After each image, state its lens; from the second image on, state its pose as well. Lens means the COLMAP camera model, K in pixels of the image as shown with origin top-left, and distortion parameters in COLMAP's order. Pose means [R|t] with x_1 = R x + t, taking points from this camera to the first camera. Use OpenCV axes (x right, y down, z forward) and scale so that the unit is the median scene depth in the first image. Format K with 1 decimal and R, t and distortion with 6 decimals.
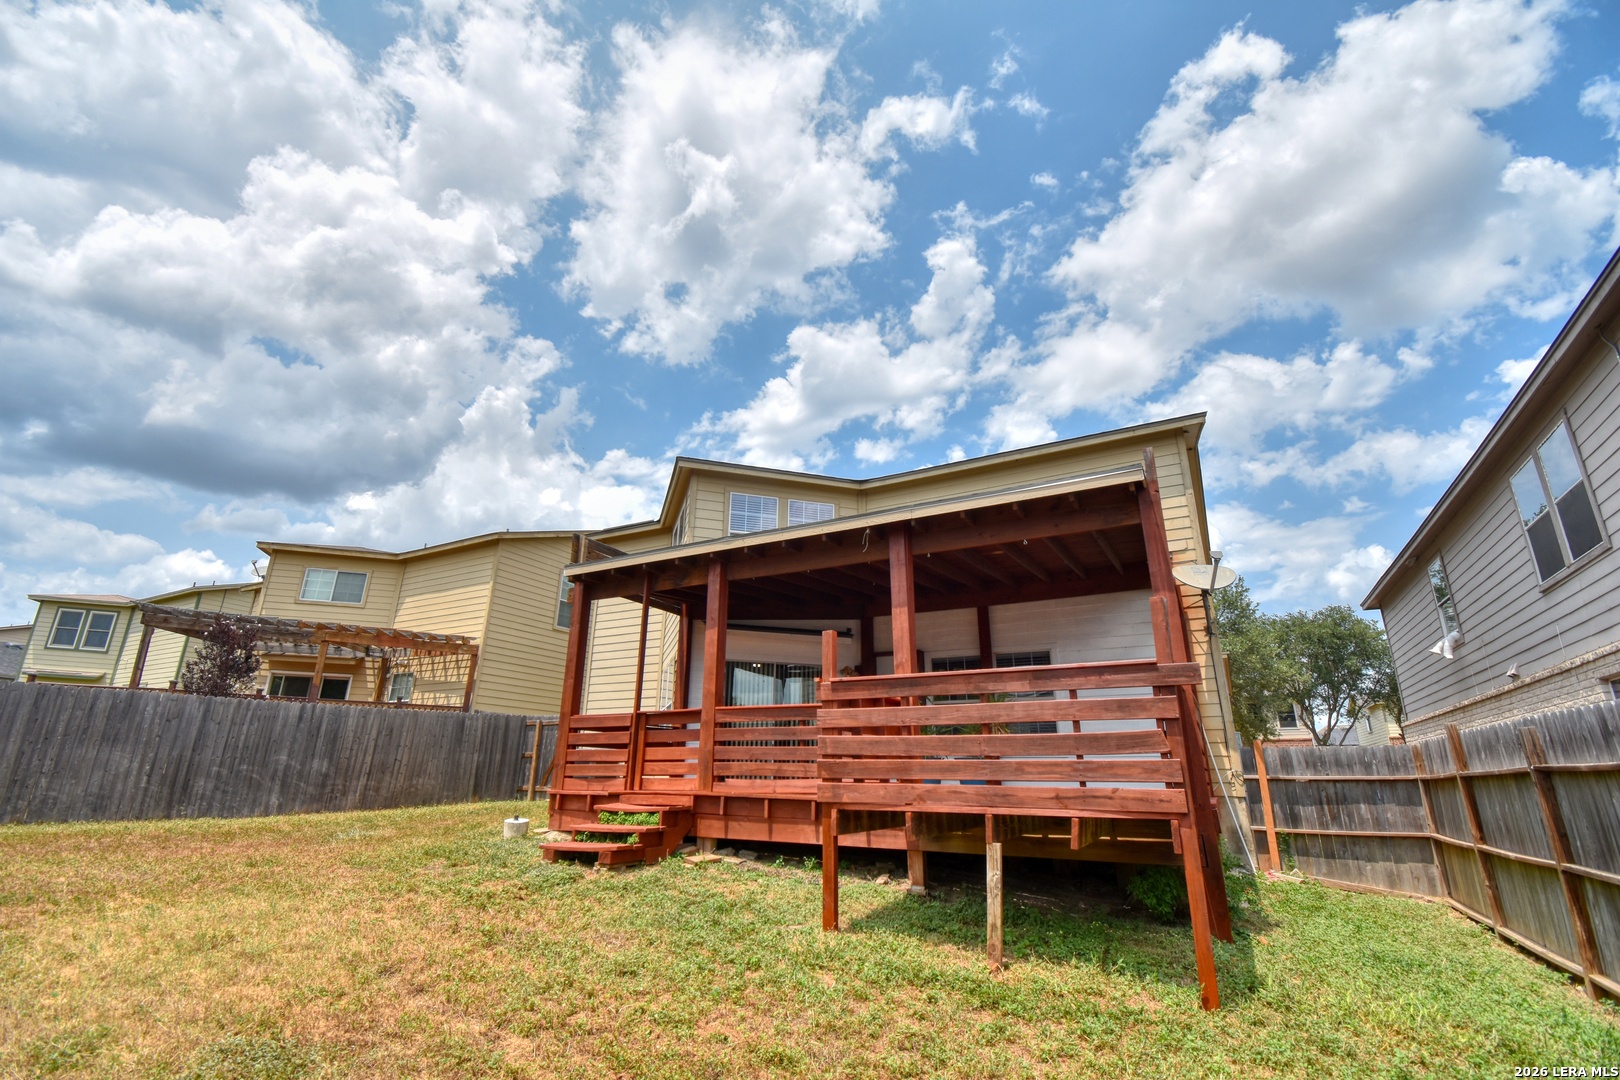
lens RADIAL K [[715.3, 0, 805.0], [0, 715.3, 538.6], [0, 0, 1]] dist [0.019425, -0.025711]
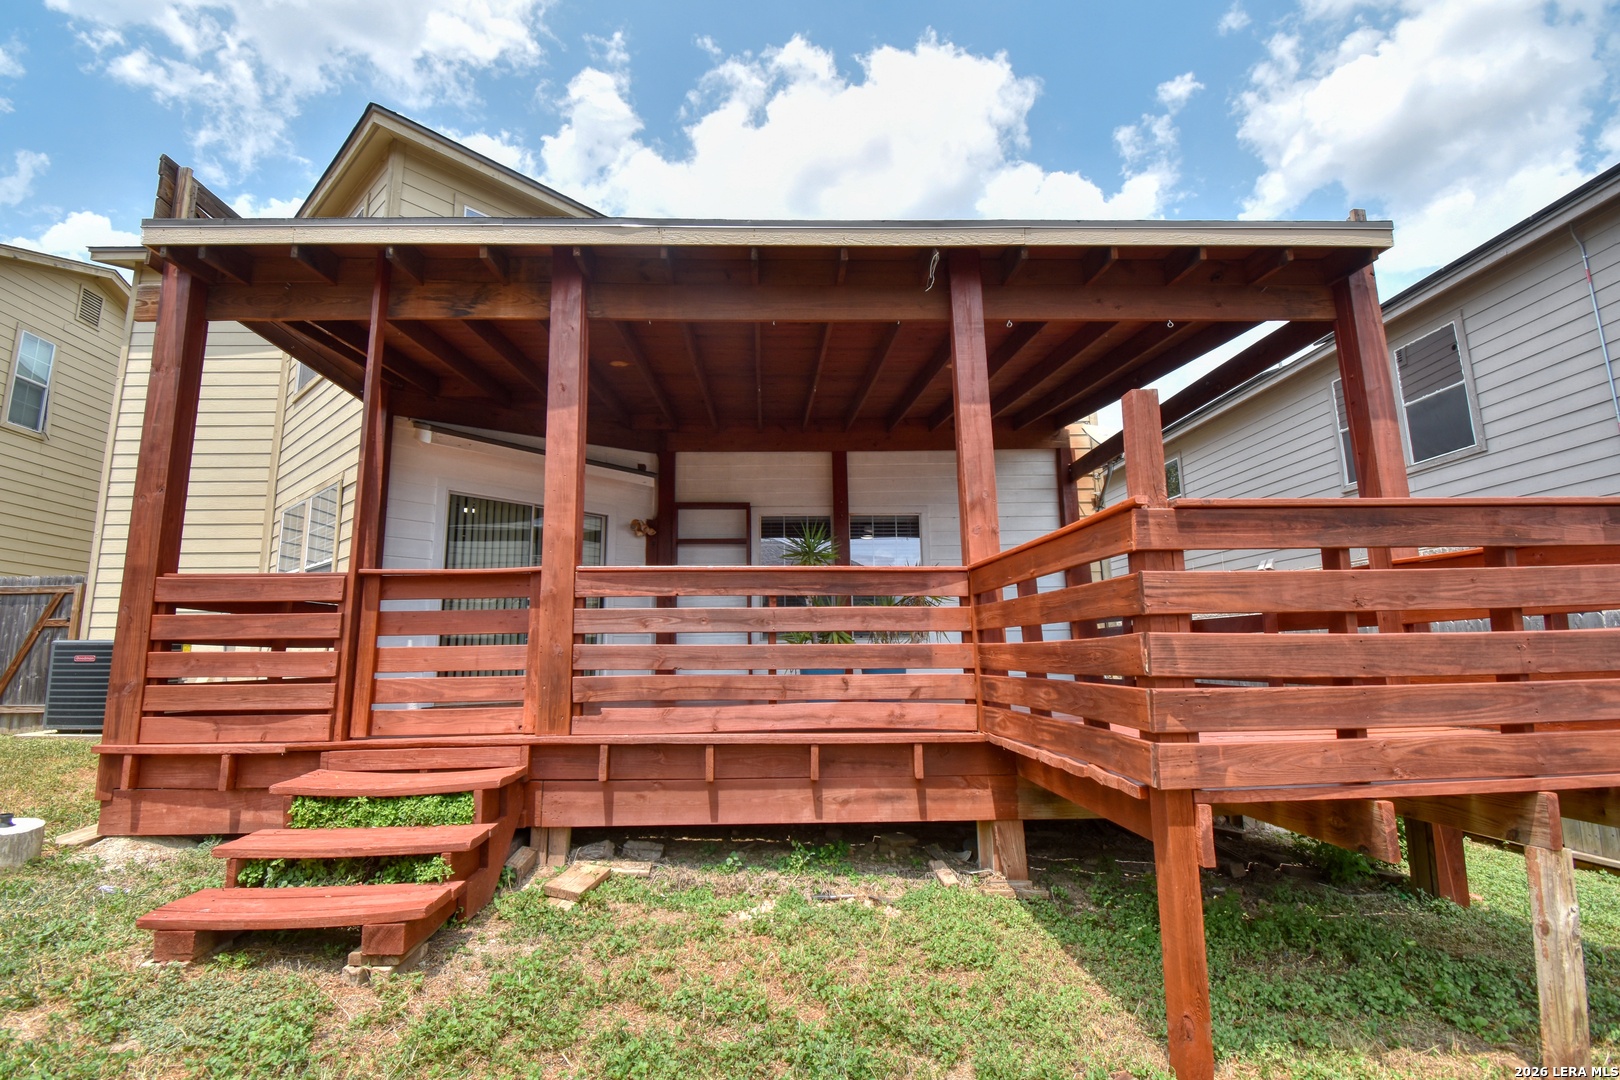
lens RADIAL K [[741.3, 0, 780.1], [0, 741.3, 531.1], [0, 0, 1]] dist [0.021693, -0.026820]
pose [[0.864765, 0.062837, 0.498230, -0.231297], [-0.138900, 0.983363, 0.117063, 0.120258], [-0.482585, -0.170436, 0.859106, 0.453321]]
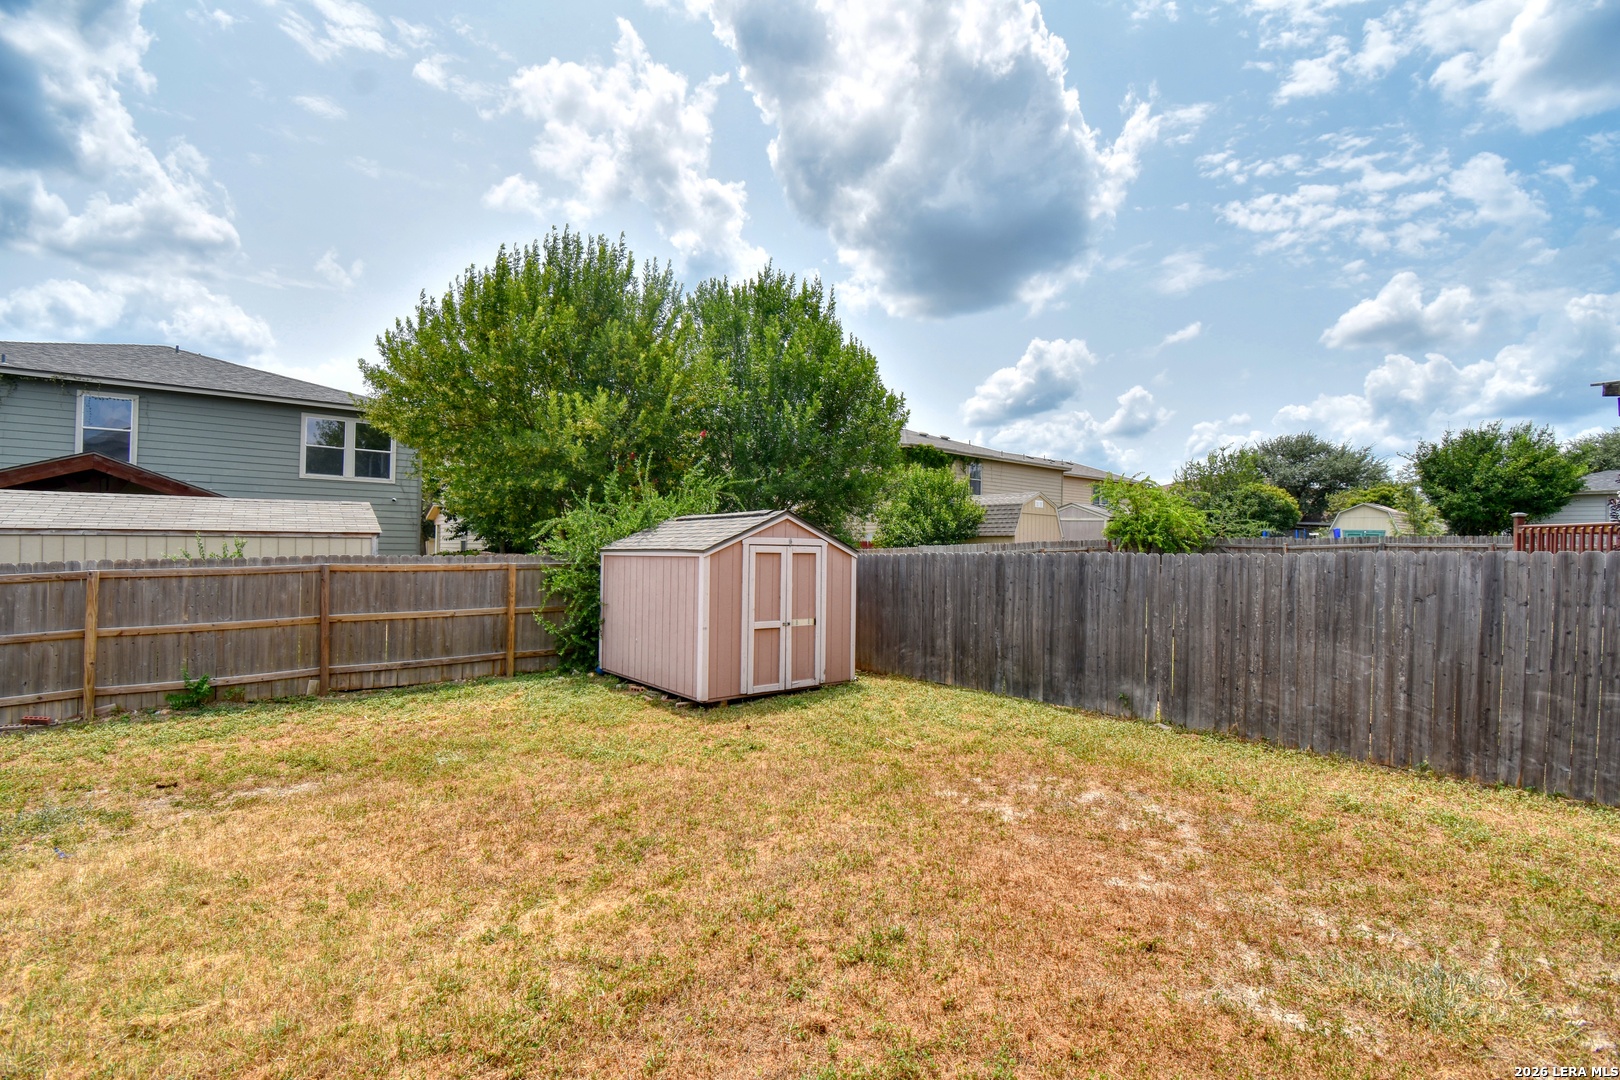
lens RADIAL K [[715.3, 0, 805.0], [0, 715.3, 538.6], [0, 0, 1]] dist [0.019425, -0.025711]
pose [[-0.394002, -0.027981, -0.918684, -0.215303], [0.265577, 0.953434, -0.142939, 0.187915], [0.879904, -0.300300, -0.368224, 0.925350]]
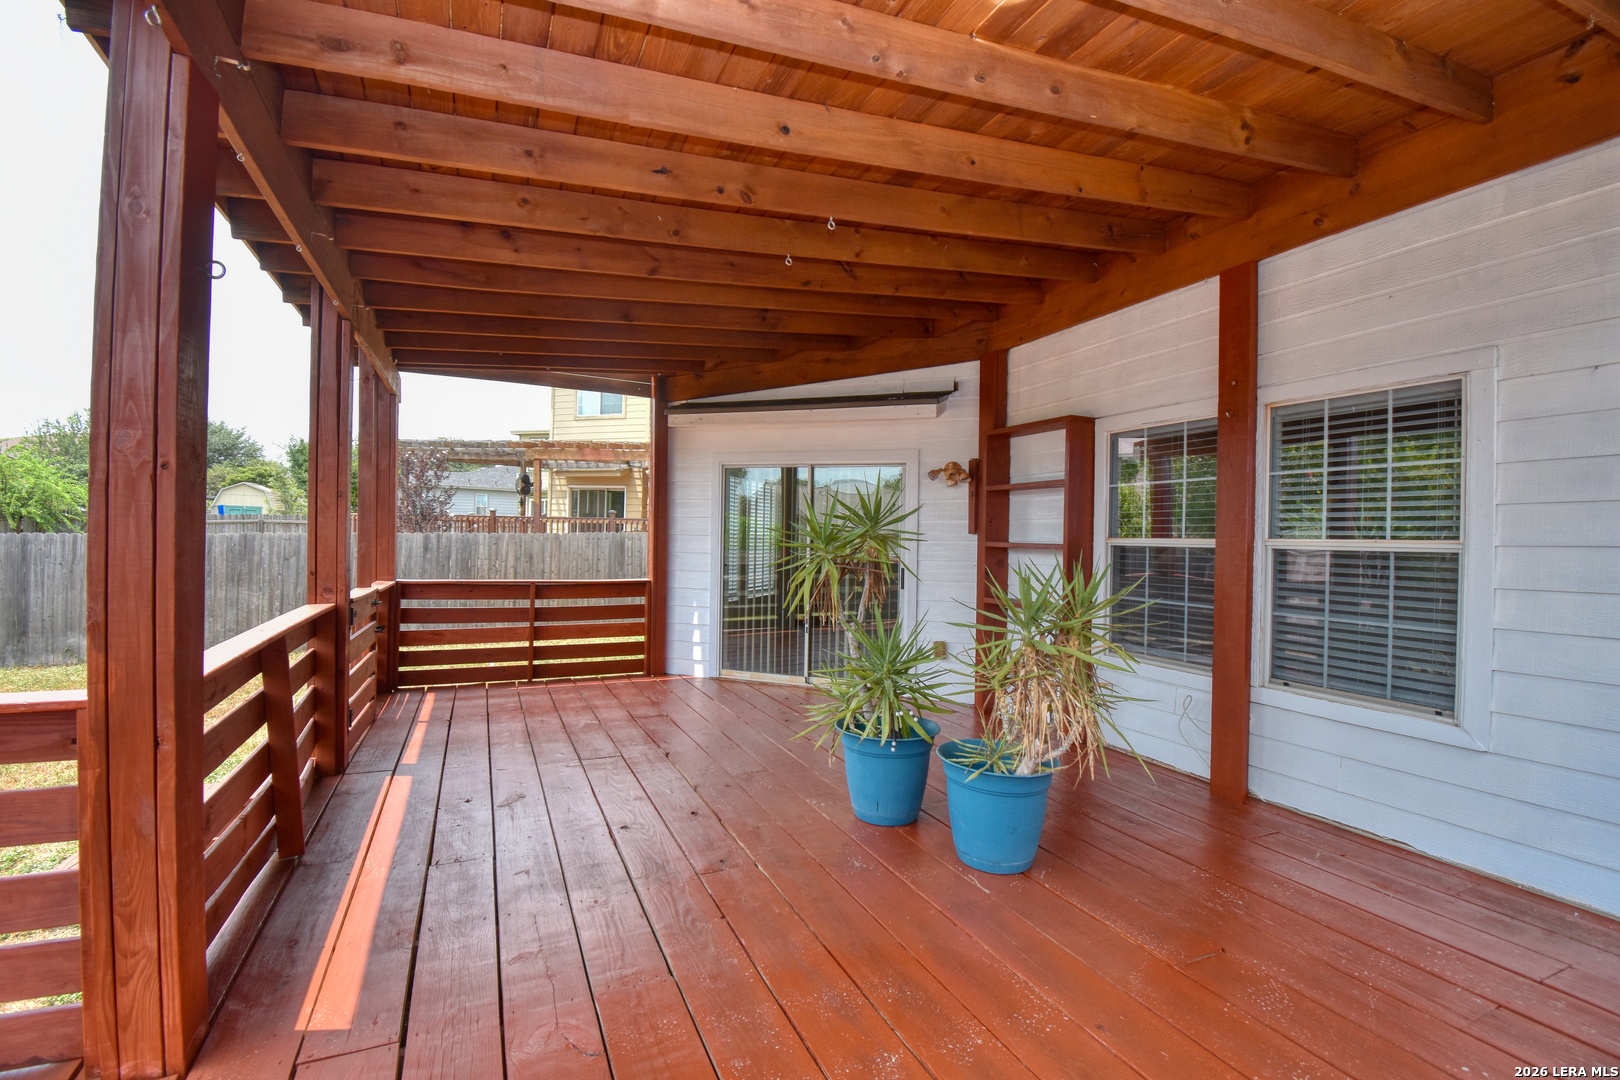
lens RADIAL K [[715.3, 0, 805.0], [0, 715.3, 538.6], [0, 0, 1]] dist [0.019425, -0.025711]
pose [[0.799493, 0.005764, -0.600648, 0.366475], [0.177322, 0.953126, 0.245170, 0.124391], [0.573906, -0.302520, 0.760995, 0.759117]]
